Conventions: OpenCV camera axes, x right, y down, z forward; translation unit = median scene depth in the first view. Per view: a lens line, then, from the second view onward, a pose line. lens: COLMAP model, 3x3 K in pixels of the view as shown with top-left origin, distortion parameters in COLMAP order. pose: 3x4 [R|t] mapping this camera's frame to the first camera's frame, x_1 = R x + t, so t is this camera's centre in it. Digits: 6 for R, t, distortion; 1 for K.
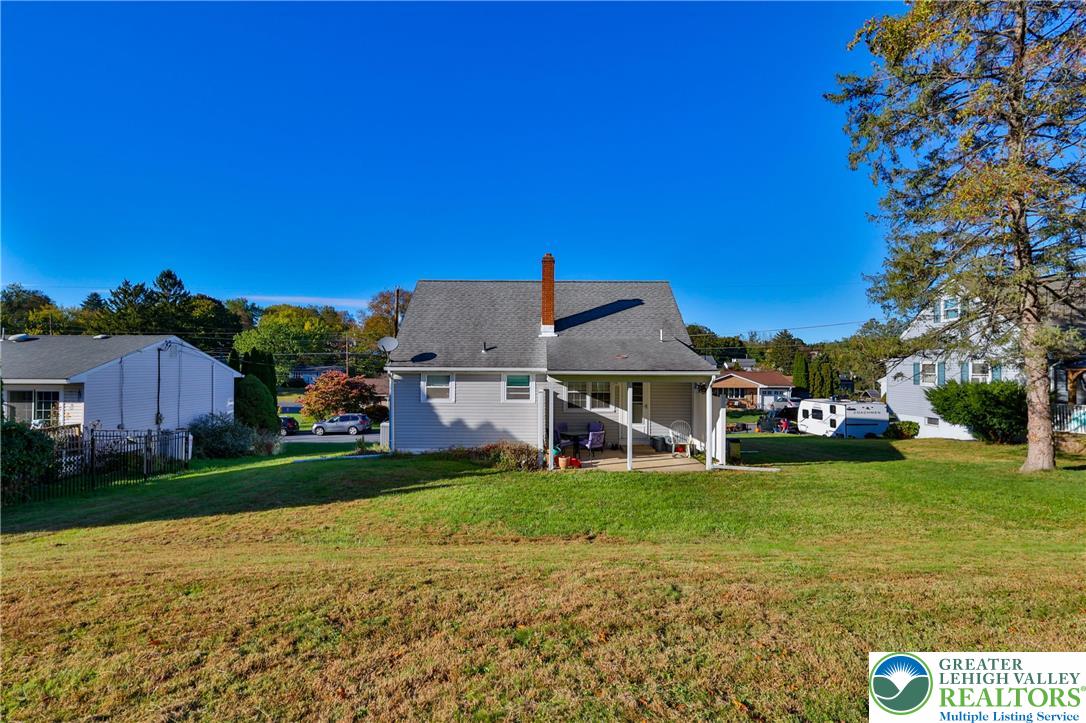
lens RADIAL K [[531.8, 0, 543.0], [0, 531.8, 361.5], [0, 0, 1]] dist [-0.002837, 0.000250]
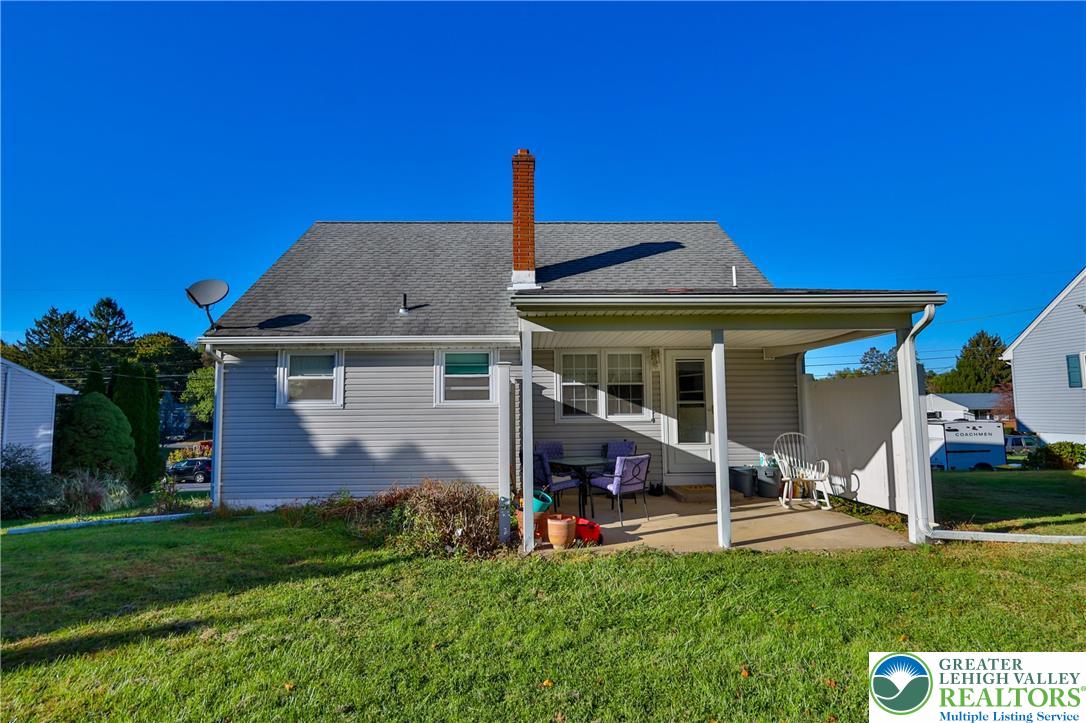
lens RADIAL K [[531.8, 0, 543.0], [0, 531.8, 361.5], [0, 0, 1]] dist [-0.002837, 0.000250]
pose [[0.999530, -0.011564, 0.028390, 0.013139], [0.013763, 0.996818, -0.078518, 0.075799], [-0.027392, 0.078871, 0.996508, 0.478984]]
